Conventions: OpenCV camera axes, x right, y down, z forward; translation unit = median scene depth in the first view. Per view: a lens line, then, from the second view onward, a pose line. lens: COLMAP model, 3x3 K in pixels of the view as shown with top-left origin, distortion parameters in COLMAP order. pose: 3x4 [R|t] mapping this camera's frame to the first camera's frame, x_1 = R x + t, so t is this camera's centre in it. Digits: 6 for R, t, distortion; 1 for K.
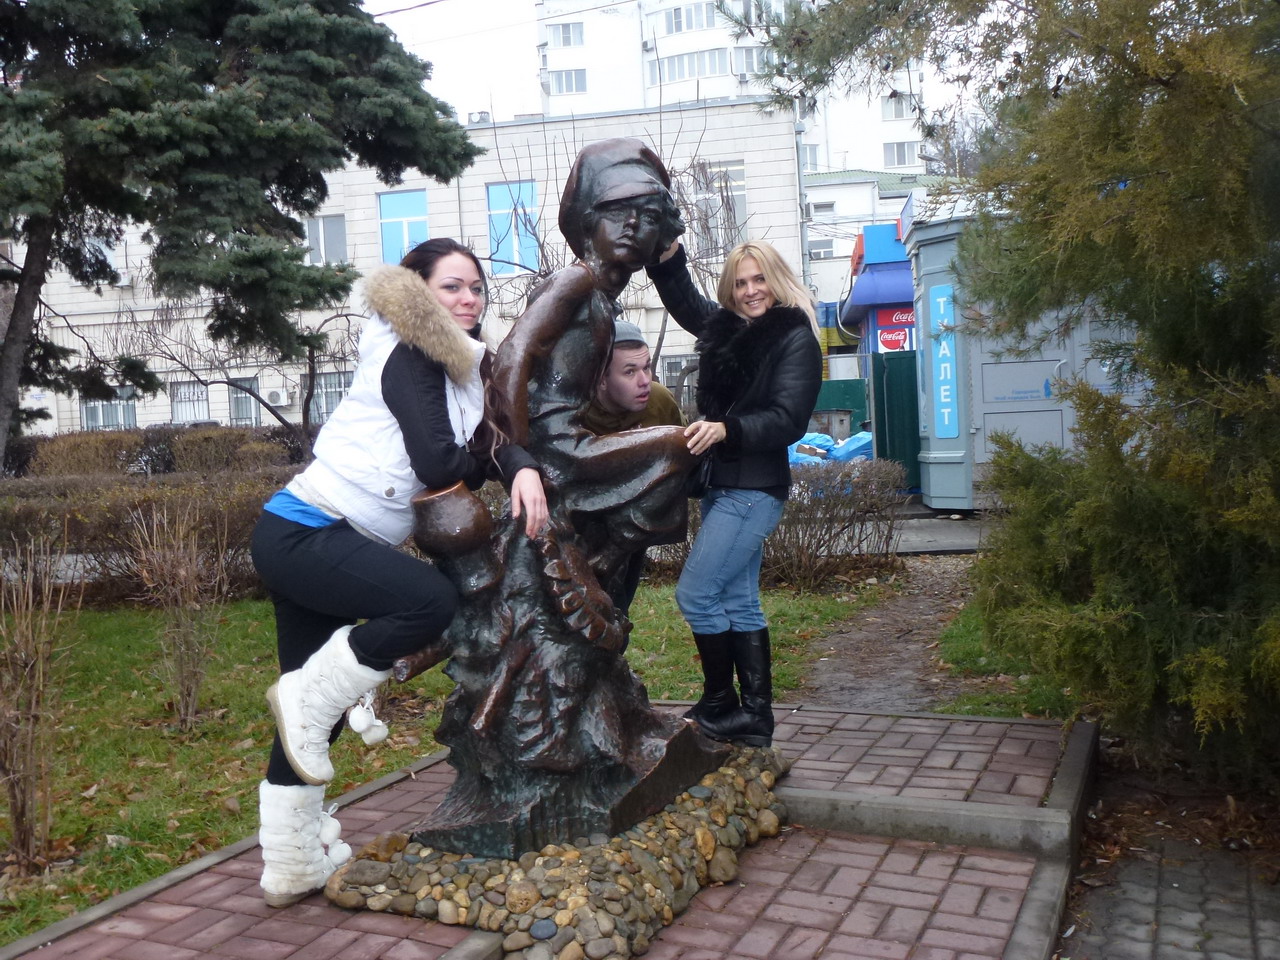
lens RADIAL K [[1209.7, 0, 639.0], [0, 1209.7, 486.1], [0, 0, 1]] dist [-0.016788, -0.003121]
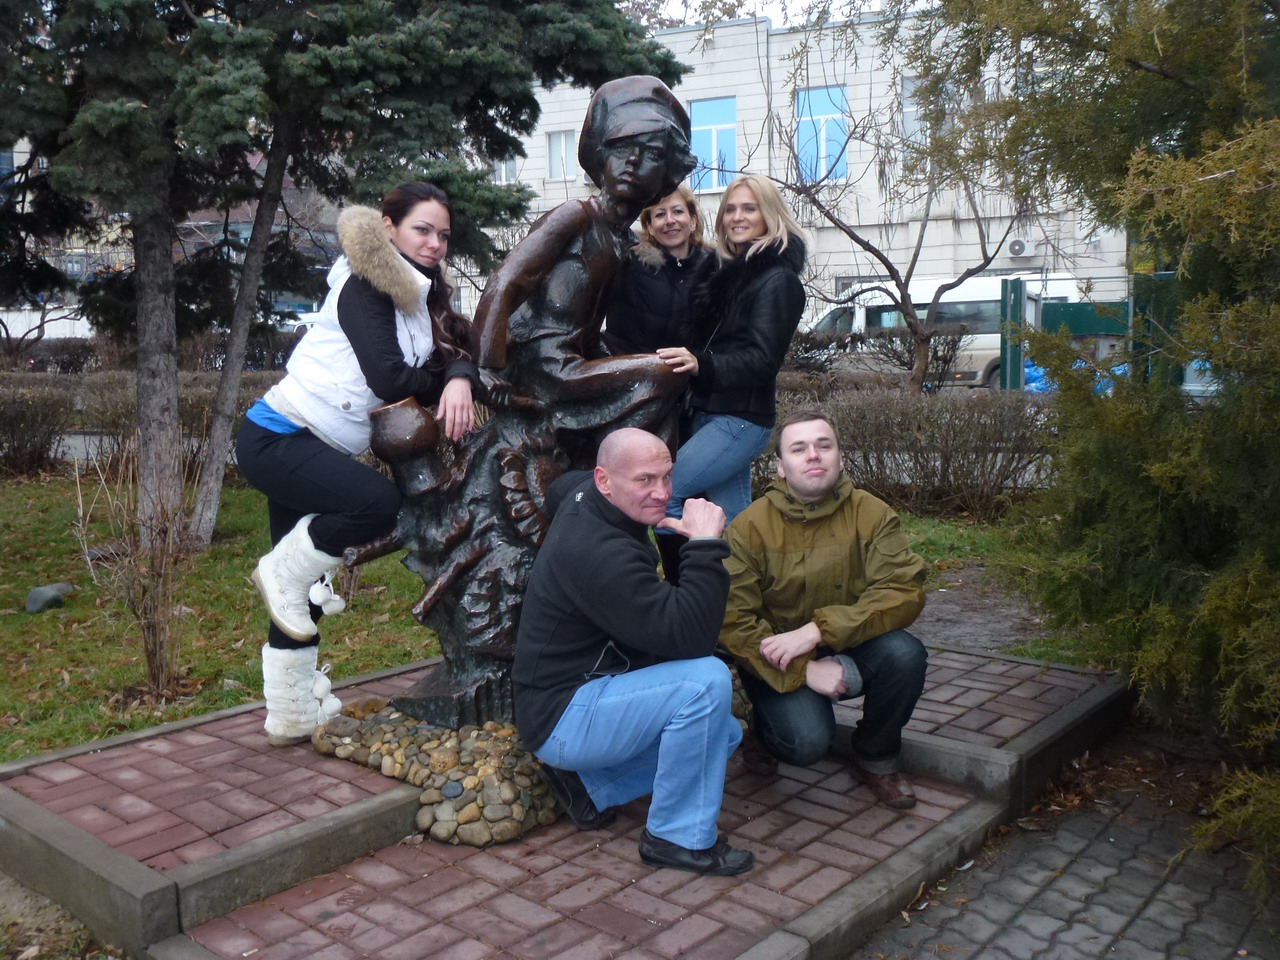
lens RADIAL K [[1216.0, 0, 640.0], [0, 1216.0, 480.0], [0, 0, 1]] dist [-0.004445, -0.016915]
pose [[0.963472, 0.065502, -0.259675, 0.335300], [-0.047564, 0.996065, 0.074780, -0.020473], [0.263551, -0.059697, 0.962796, -0.047763]]
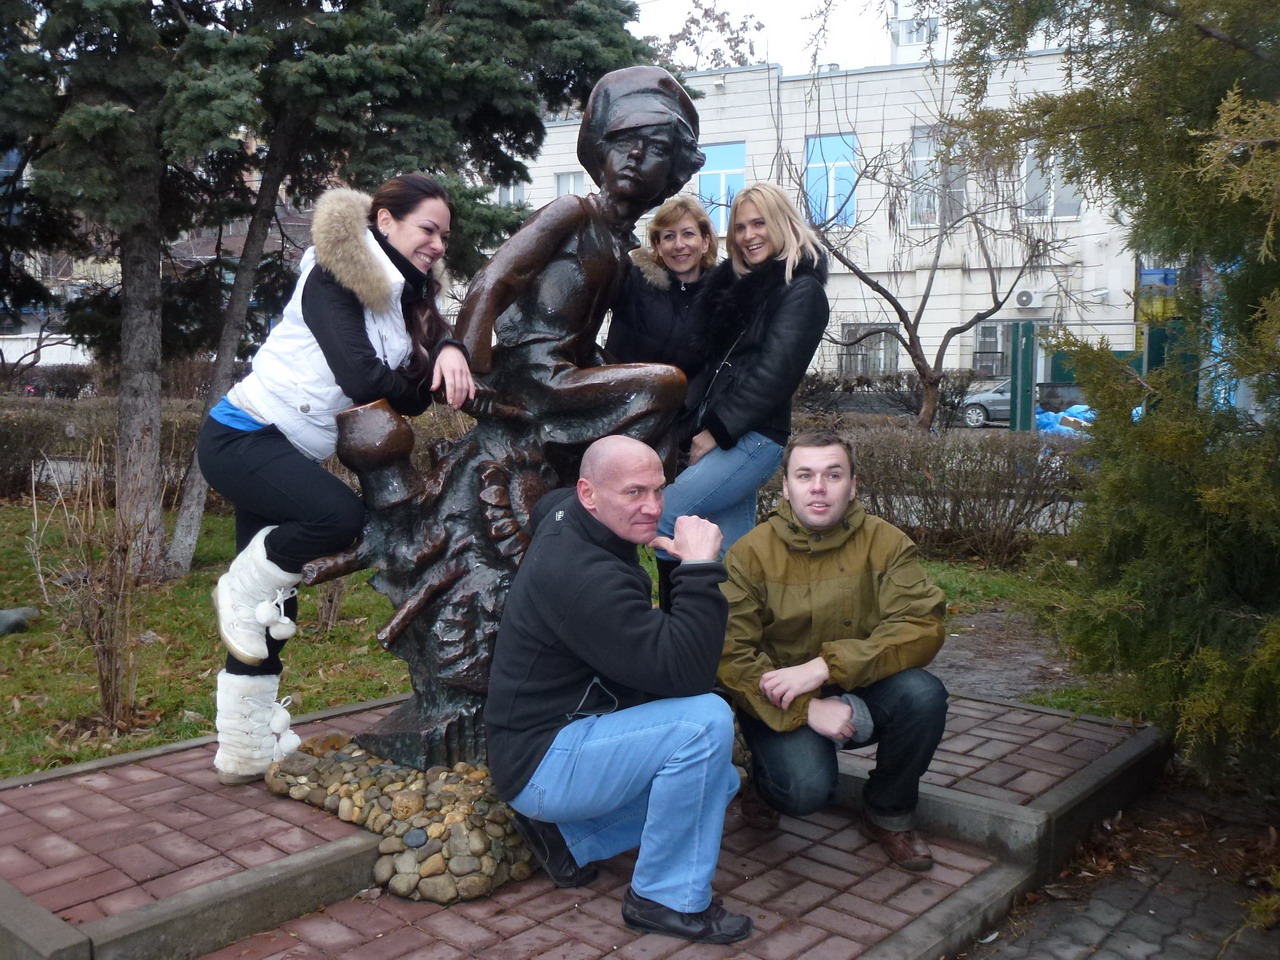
lens RADIAL K [[1217.3, 0, 642.2], [0, 1217.3, 485.7], [0, 0, 1]] dist [-0.009329, 0.005017]
pose [[0.961919, 0.079773, -0.261433, 0.315919], [-0.071140, 0.996568, 0.042335, 0.009067], [0.263913, -0.022124, 0.964293, 0.051506]]
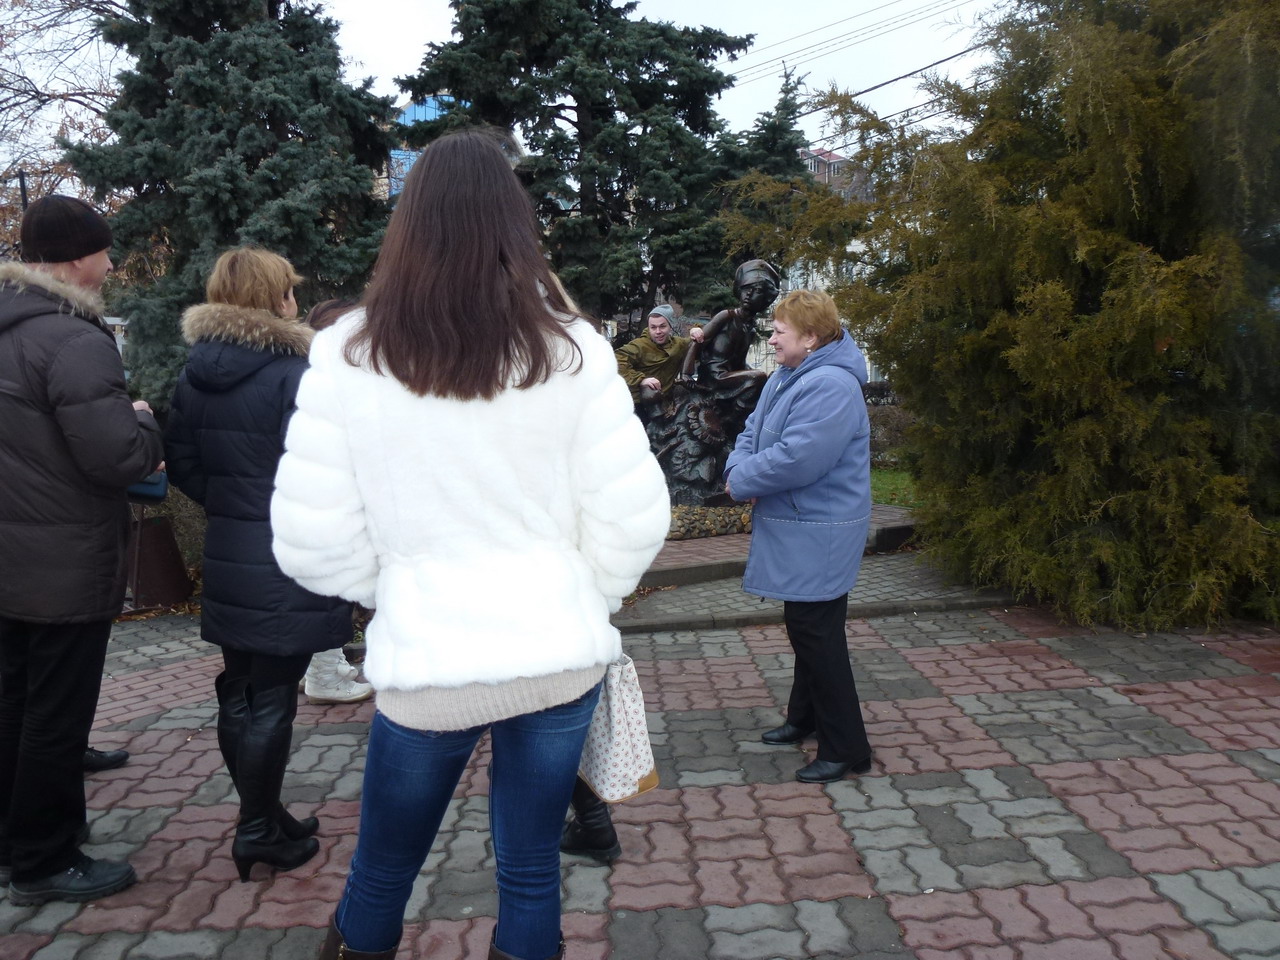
lens RADIAL K [[929.5, 0, 635.0], [0, 929.5, 482.1], [0, 0, 1]] dist [-0.077785, 0.041803]
pose [[0.808958, 0.086358, -0.581488, 1.161025], [-0.058722, 0.996075, 0.066236, 0.089334], [0.584926, -0.019436, 0.810854, -0.941236]]
